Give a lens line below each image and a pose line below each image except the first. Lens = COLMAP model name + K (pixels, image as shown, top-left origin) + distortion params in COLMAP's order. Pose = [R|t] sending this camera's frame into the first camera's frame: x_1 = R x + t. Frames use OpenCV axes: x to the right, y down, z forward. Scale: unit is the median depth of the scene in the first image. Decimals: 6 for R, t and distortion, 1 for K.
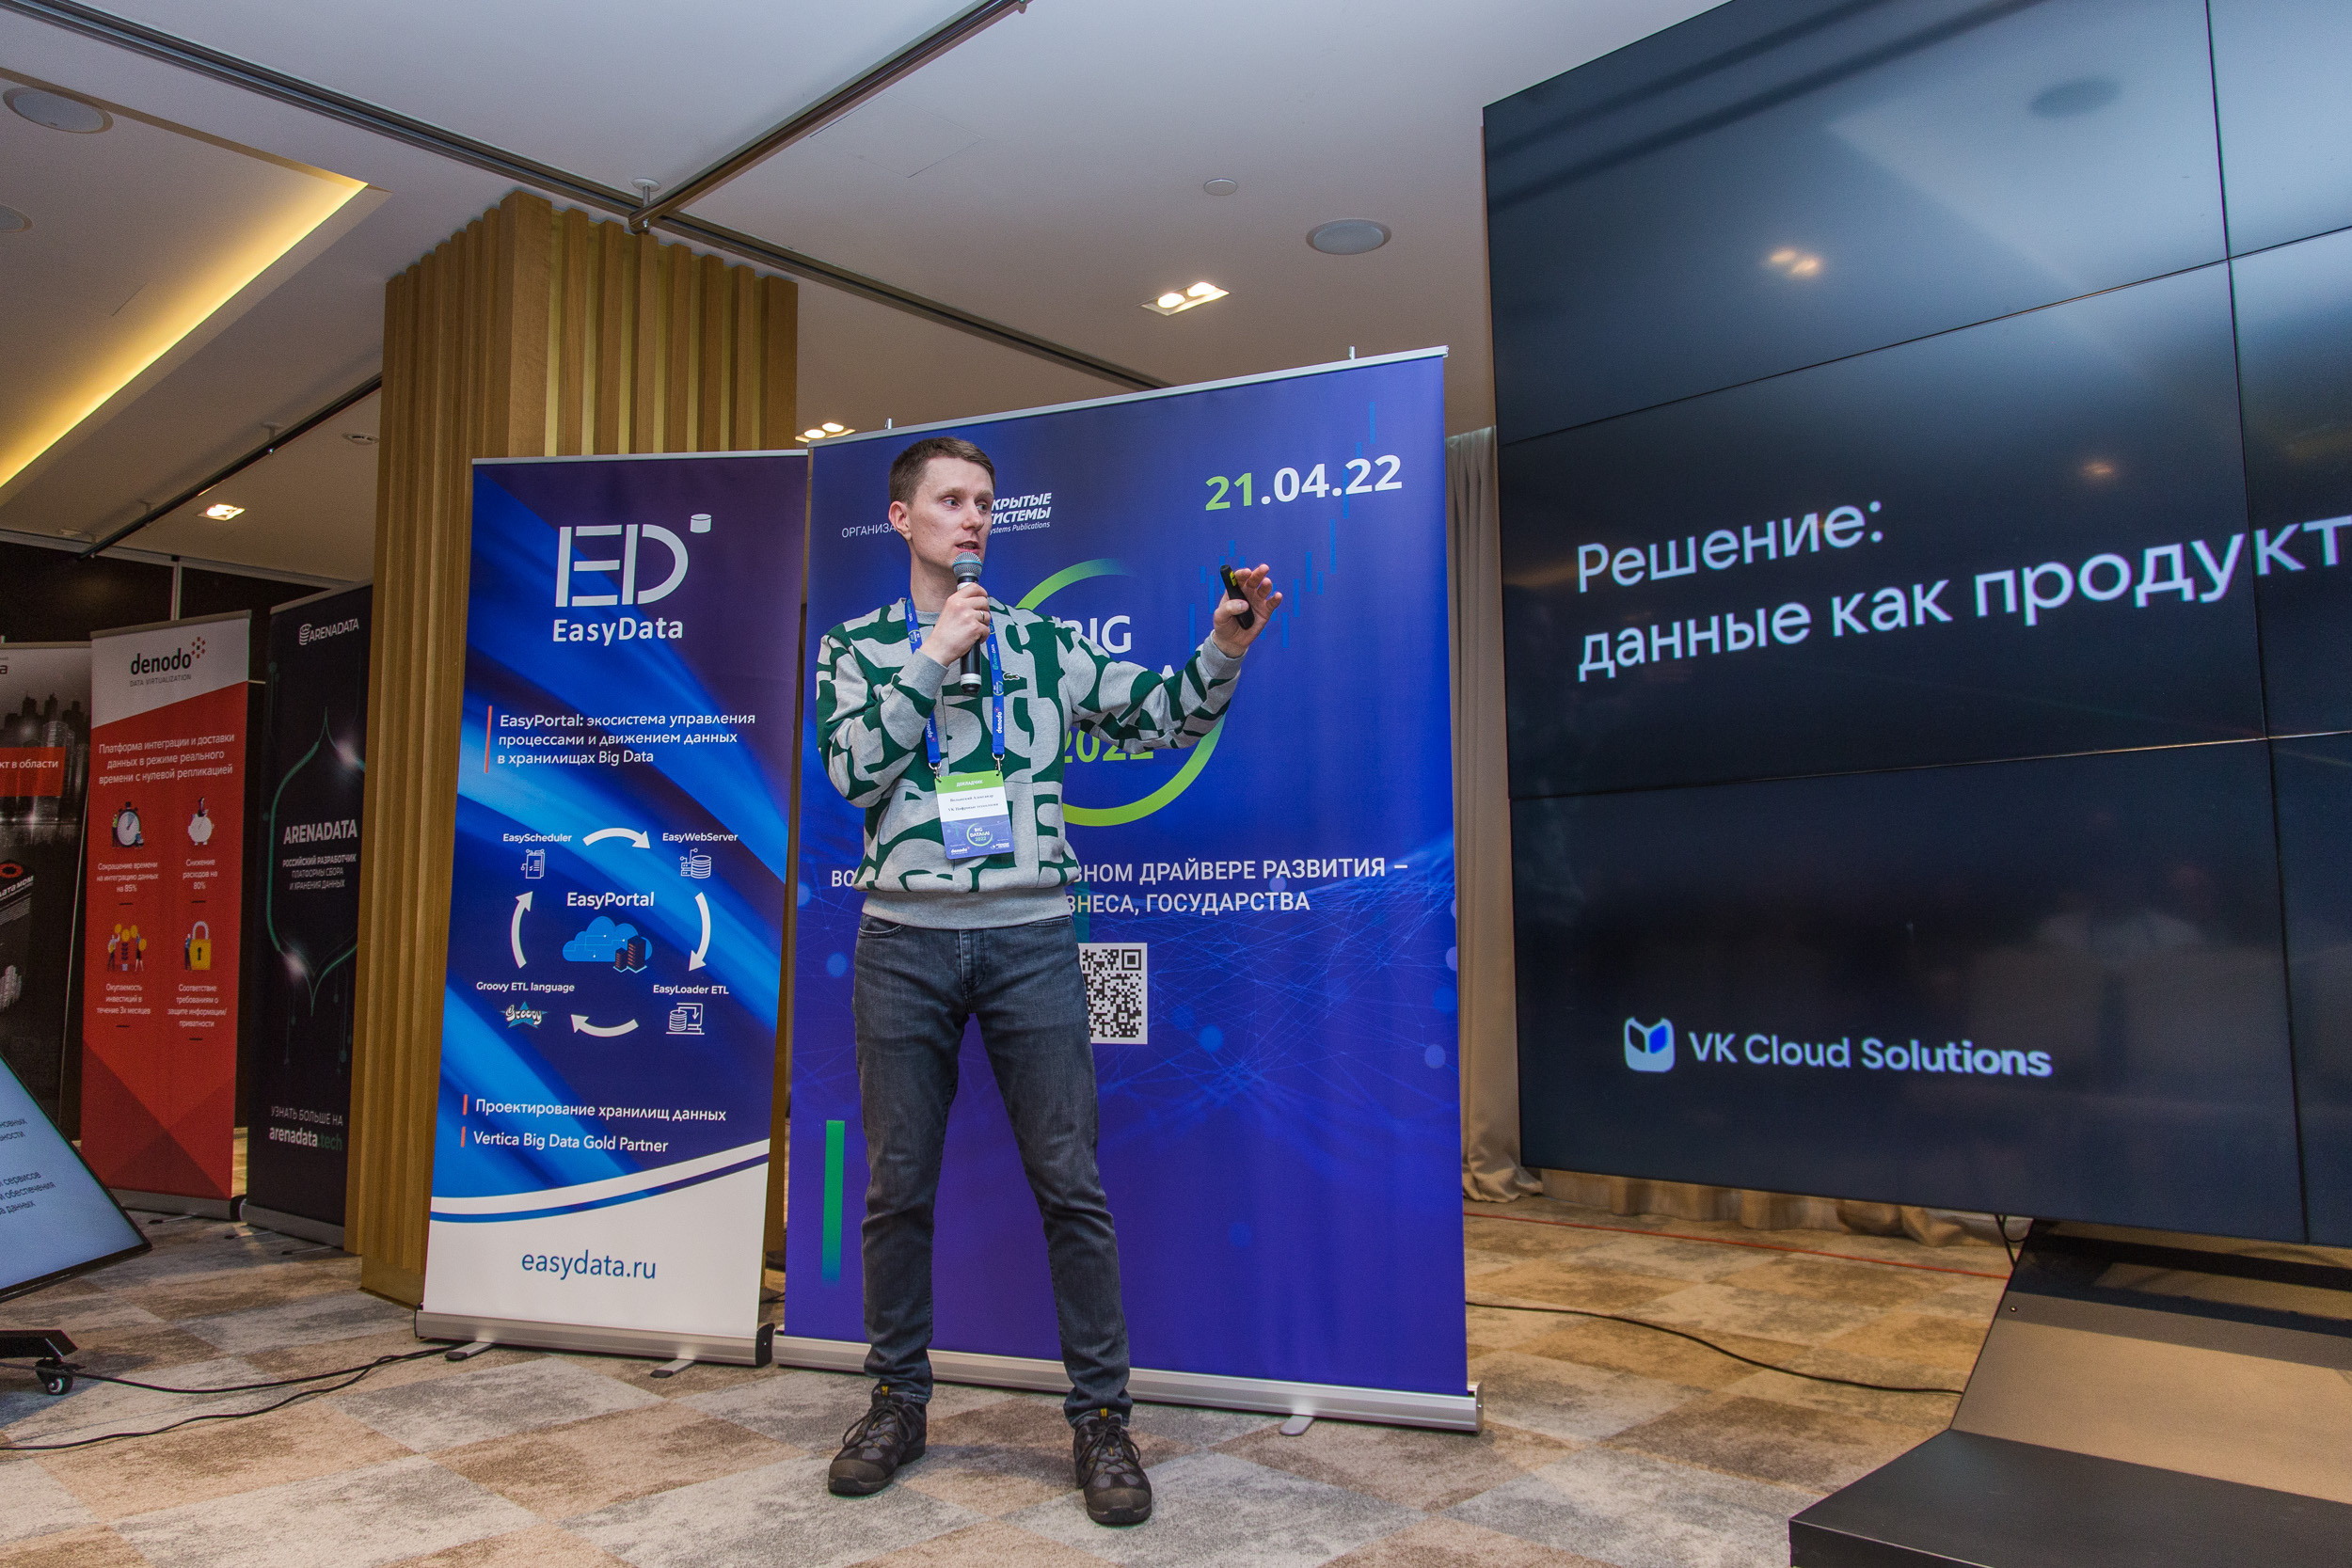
lens RADIAL K [[1680.2, 0, 1107.1], [0, 1680.2, 792.5], [0, 0, 1]] dist [-0.007576, 0.003727]
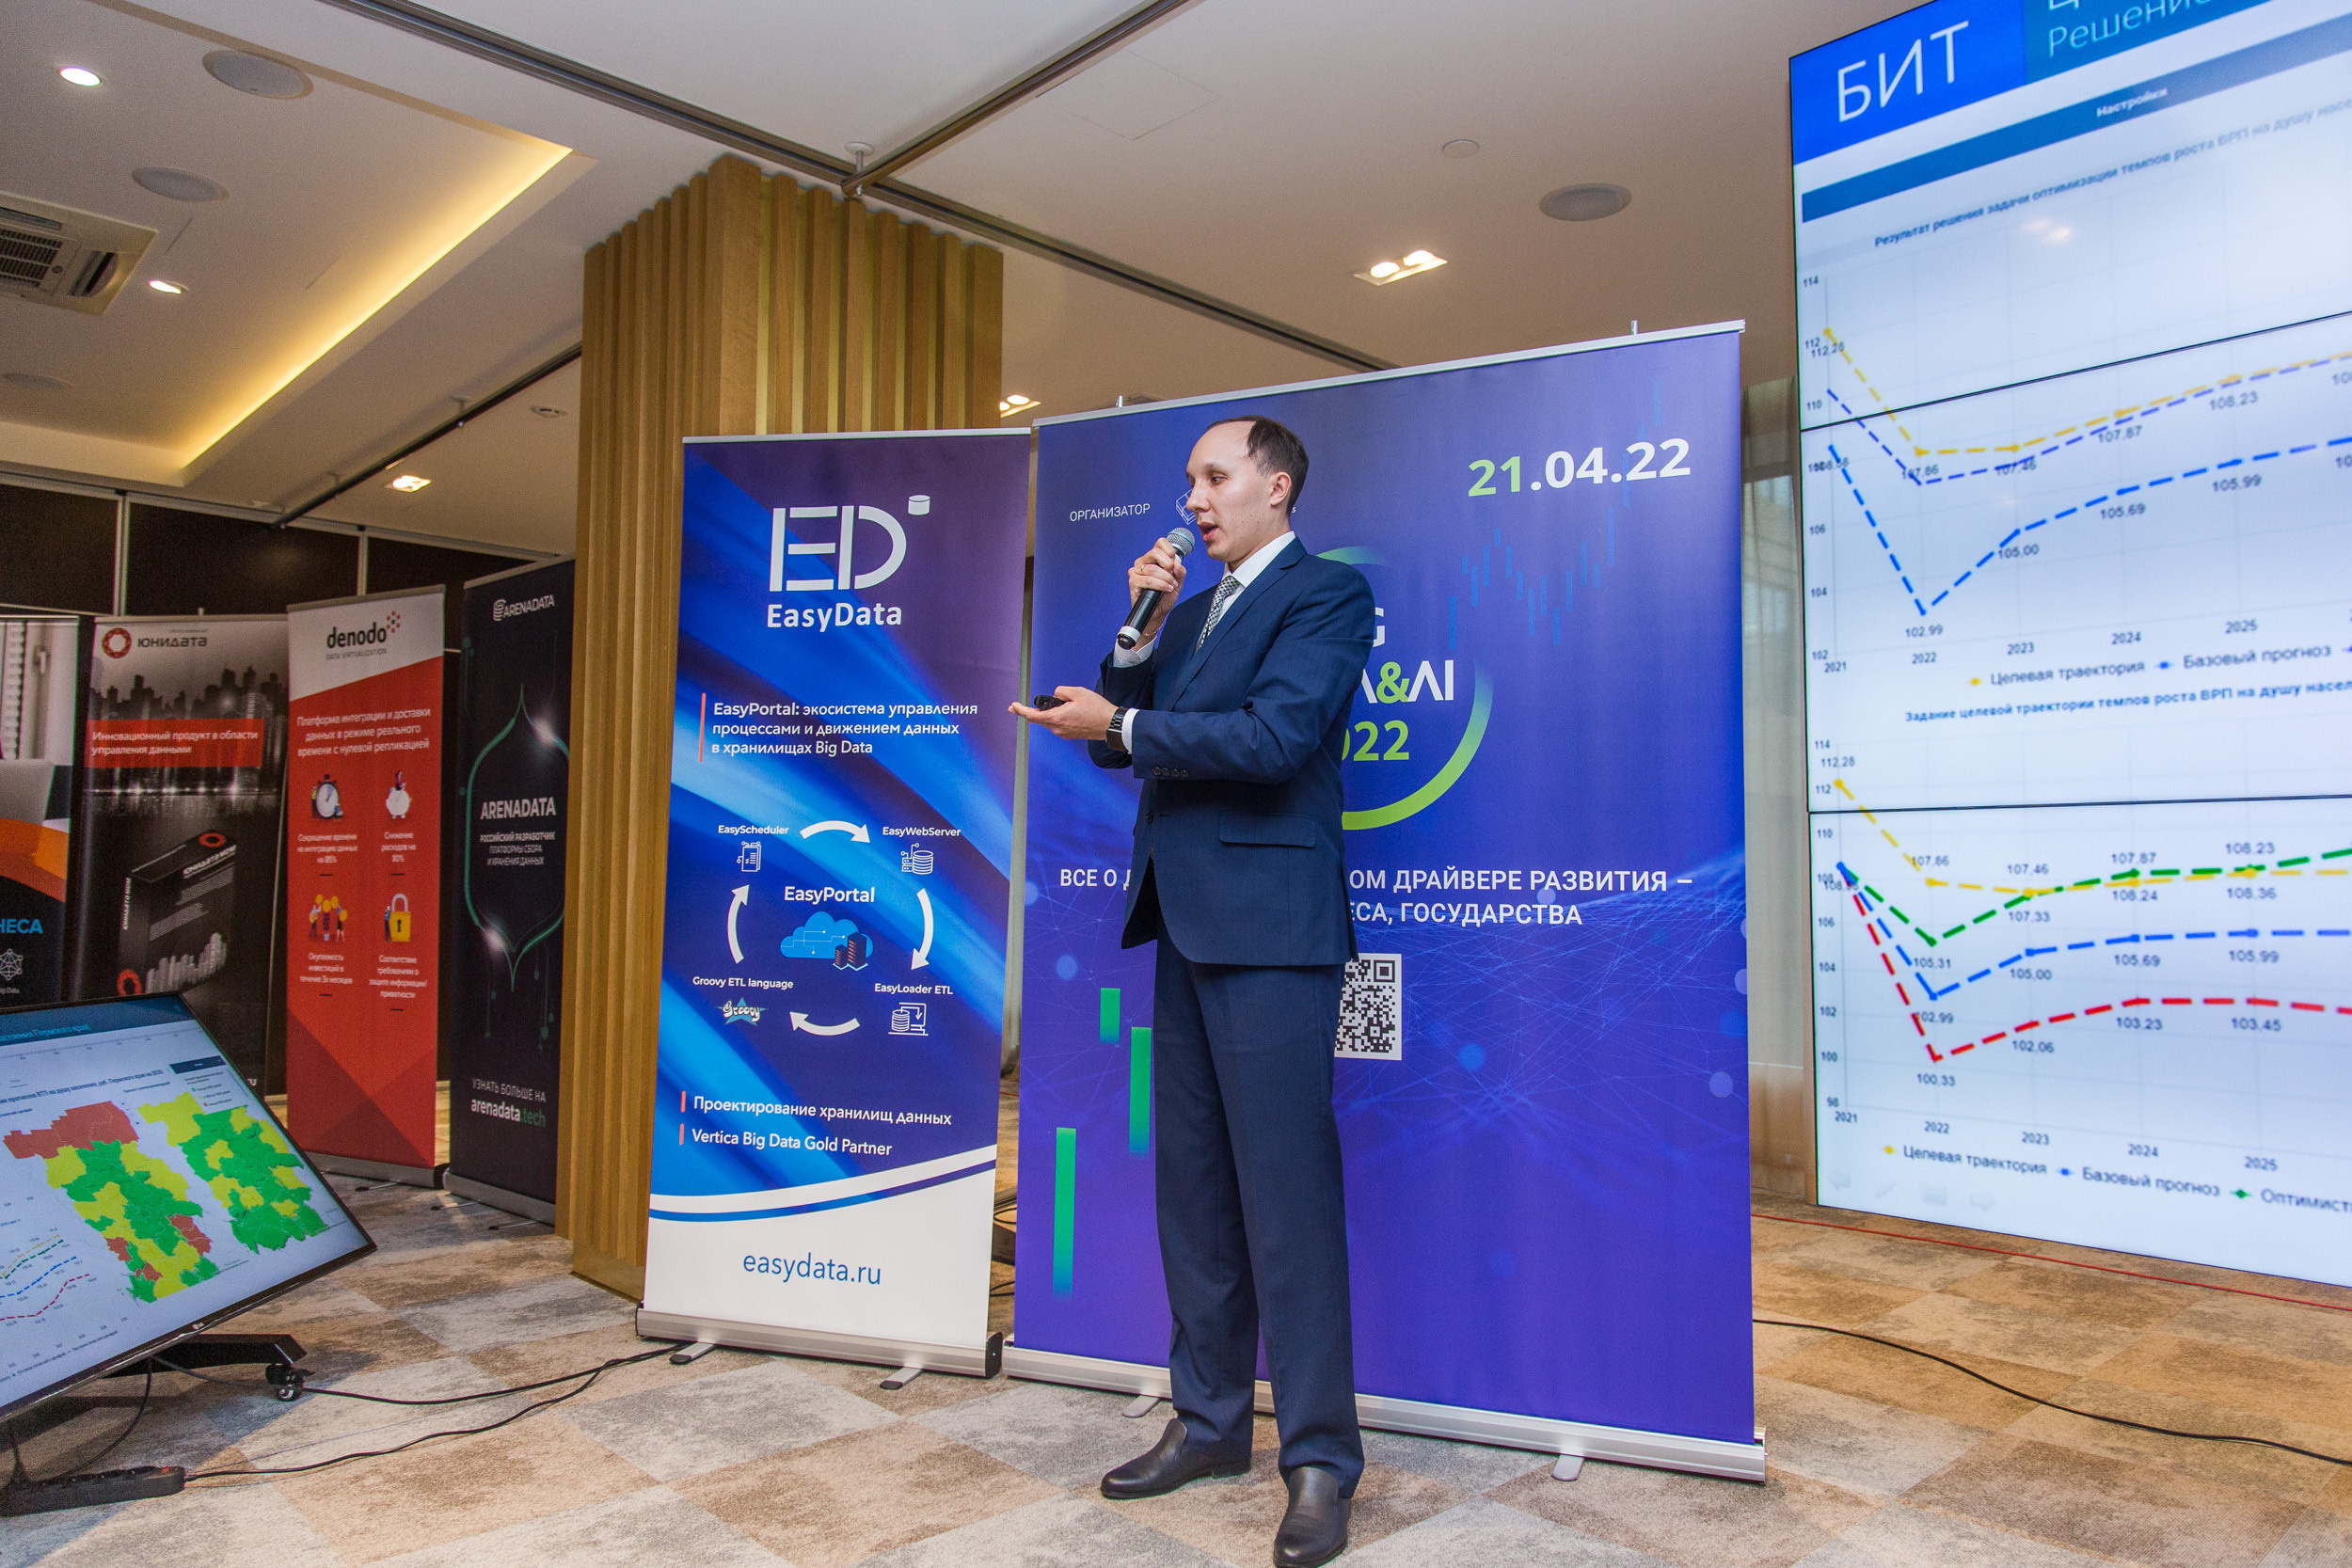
lens RADIAL K [[1560.6, 0, 1128.3], [0, 1560.6, 802.5], [0, 0, 1]] dist [-0.007206, 0.002229]
pose [[0.999337, 0.009536, -0.035146, -0.093100], [-0.007975, 0.998987, 0.044282, -0.031757], [0.035533, -0.043972, 0.998401, 0.107116]]
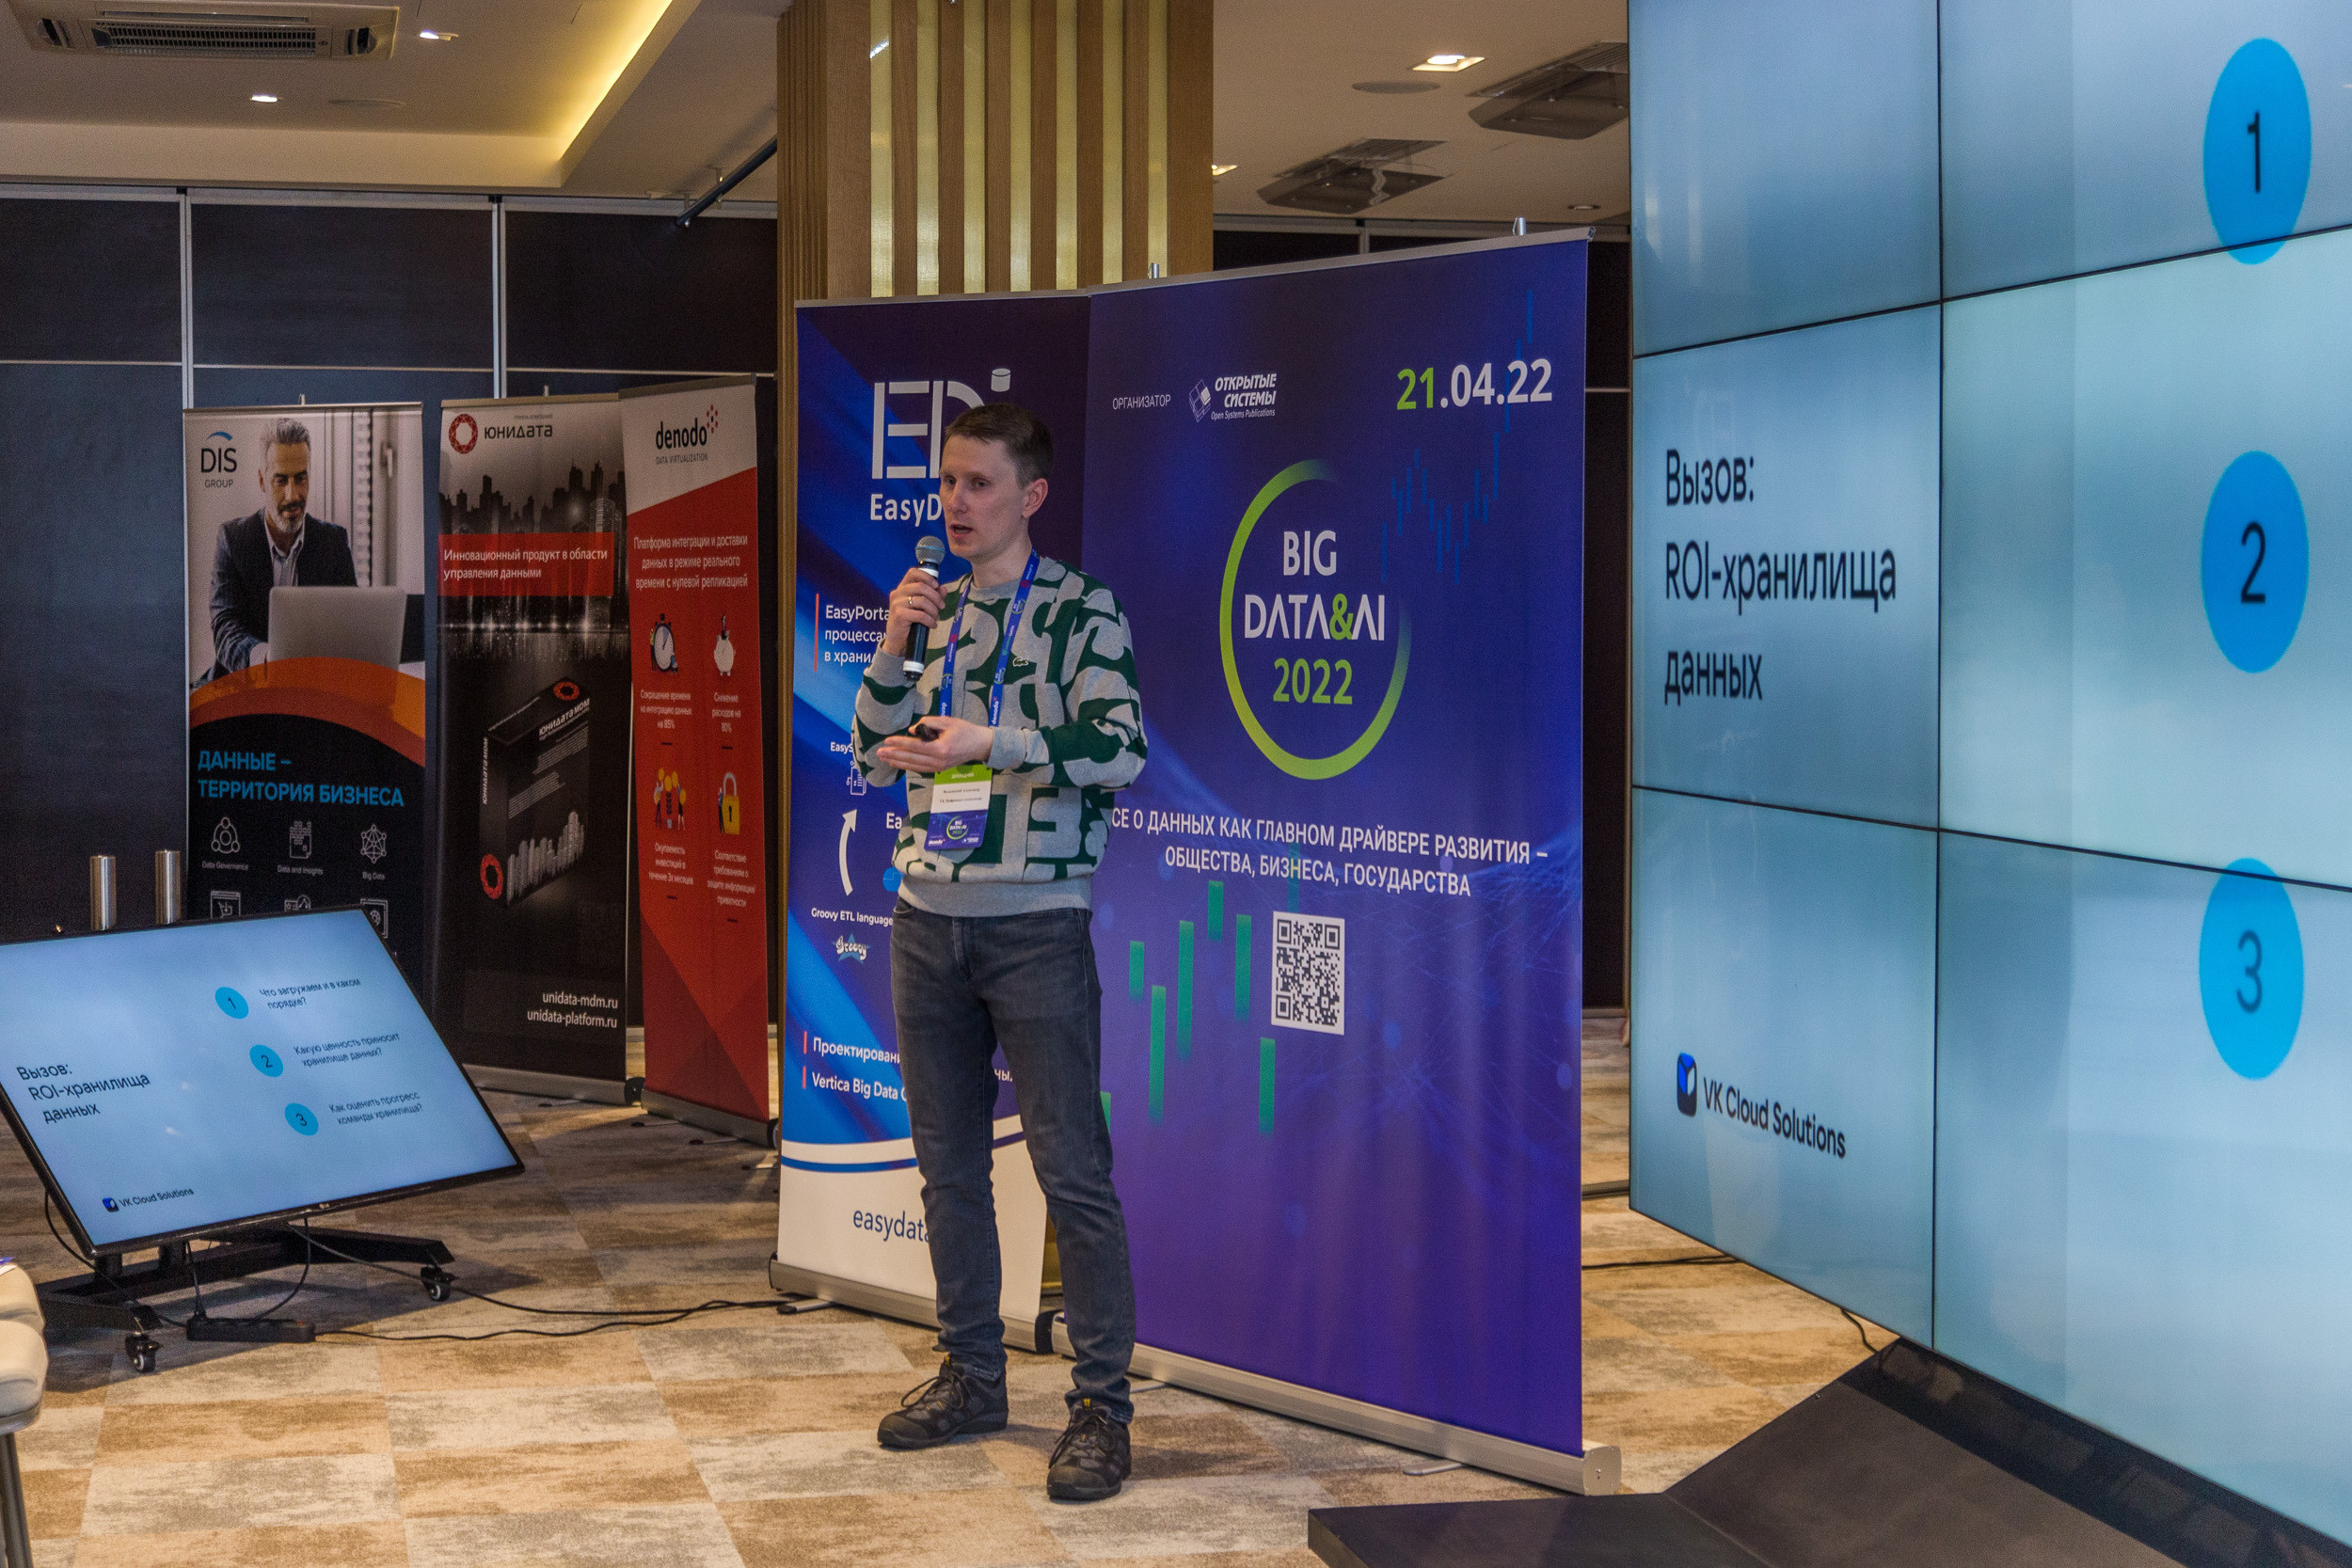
lens RADIAL K [[4431.7, 0, 1176.0], [0, 4431.7, 784.0], [0, 0, 1]] dist [-0.019207, 0.047156]
pose [[0.828701, 0.035610, -0.558557, 1.129826], [0.052458, 0.988639, 0.140857, -0.281620], [0.557227, -0.146029, 0.817419, -0.831771]]
